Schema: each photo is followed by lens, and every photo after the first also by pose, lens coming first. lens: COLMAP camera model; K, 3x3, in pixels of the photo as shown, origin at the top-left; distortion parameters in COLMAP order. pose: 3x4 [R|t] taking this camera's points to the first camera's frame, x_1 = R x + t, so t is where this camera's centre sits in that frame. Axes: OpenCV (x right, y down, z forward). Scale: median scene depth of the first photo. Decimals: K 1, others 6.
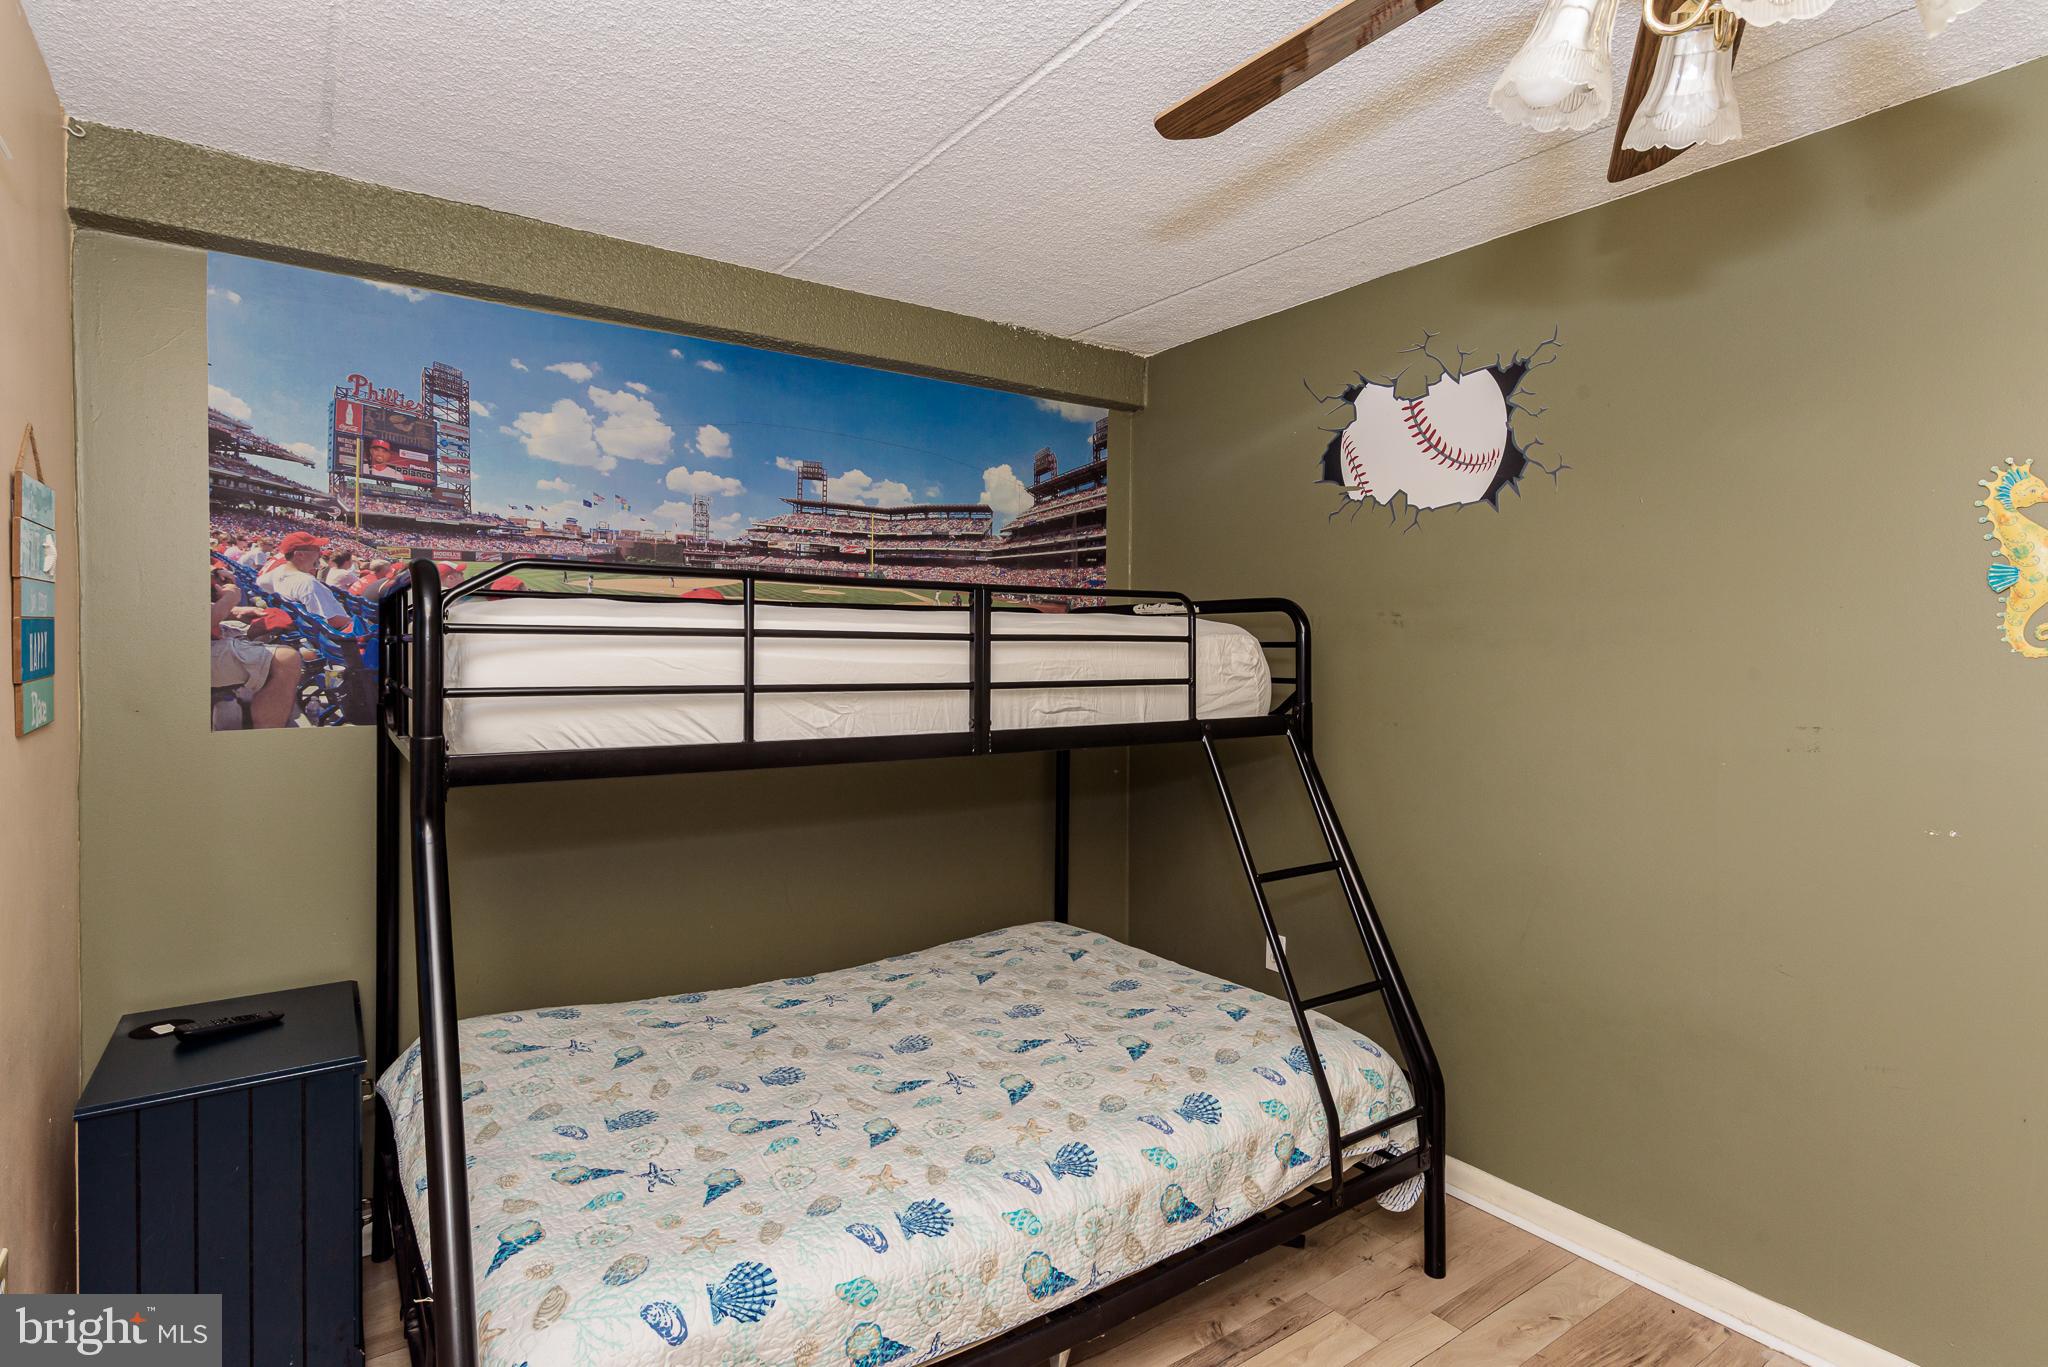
lens RADIAL K [[1046.1, 0, 1030.9], [0, 1046.1, 637.0], [0, 0, 1]] dist [0.001961, 0.000040]
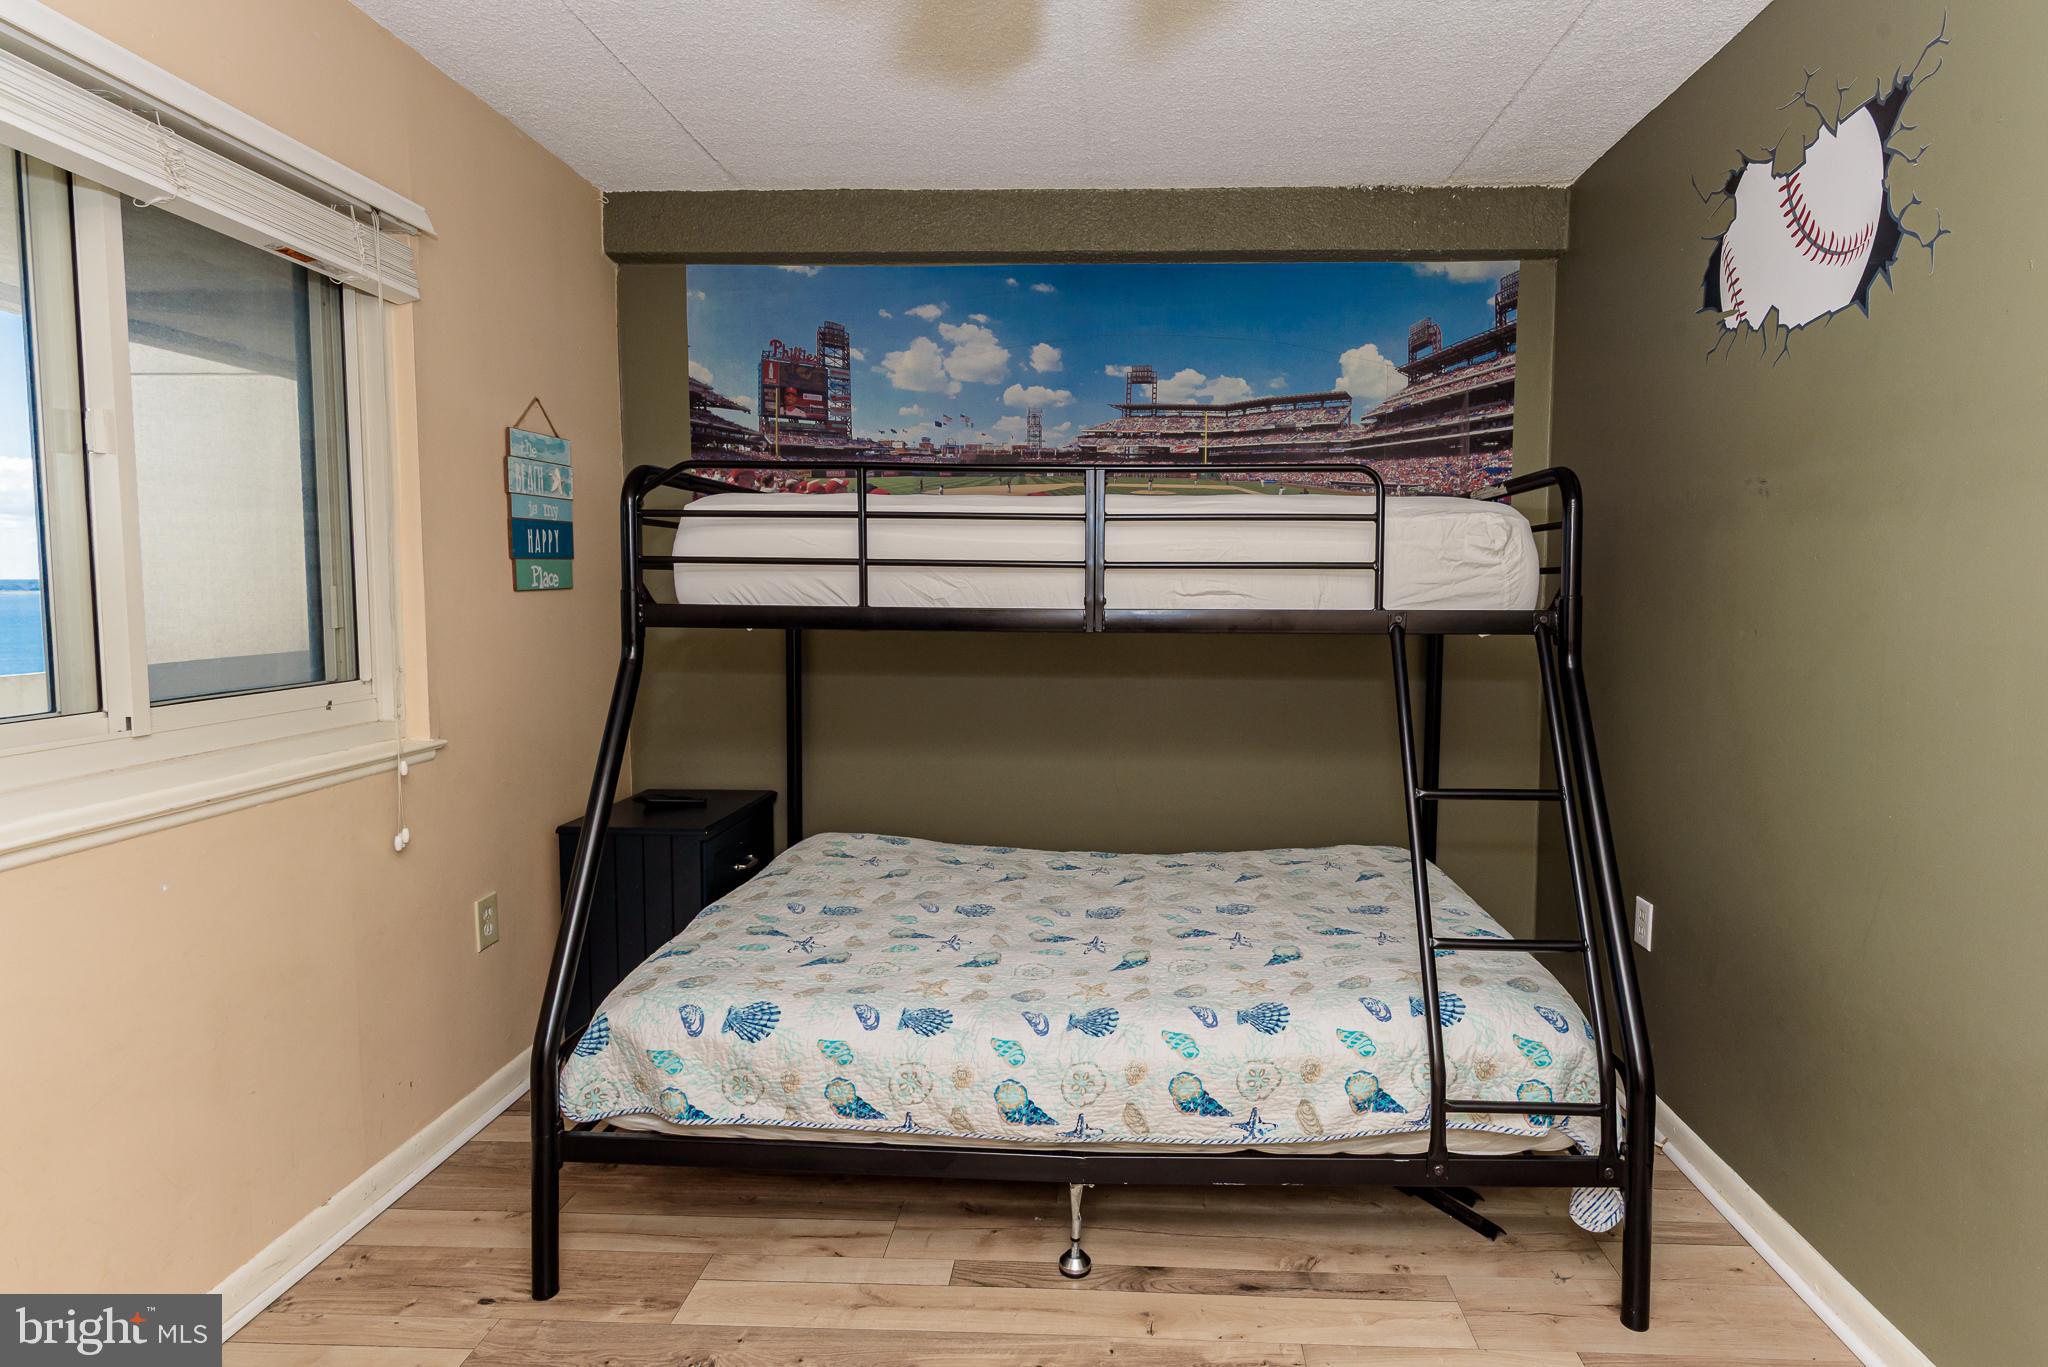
lens RADIAL K [[1109.4, 0, 1108.9], [0, 1109.4, 637.3], [0, 0, 1]] dist [0.005593, 0.000681]
pose [[0.792198, 0.028506, -0.609598, 0.503673], [0.003771, 0.998661, 0.051601, 0.049395], [0.610253, -0.043177, 0.791029, 0.117331]]
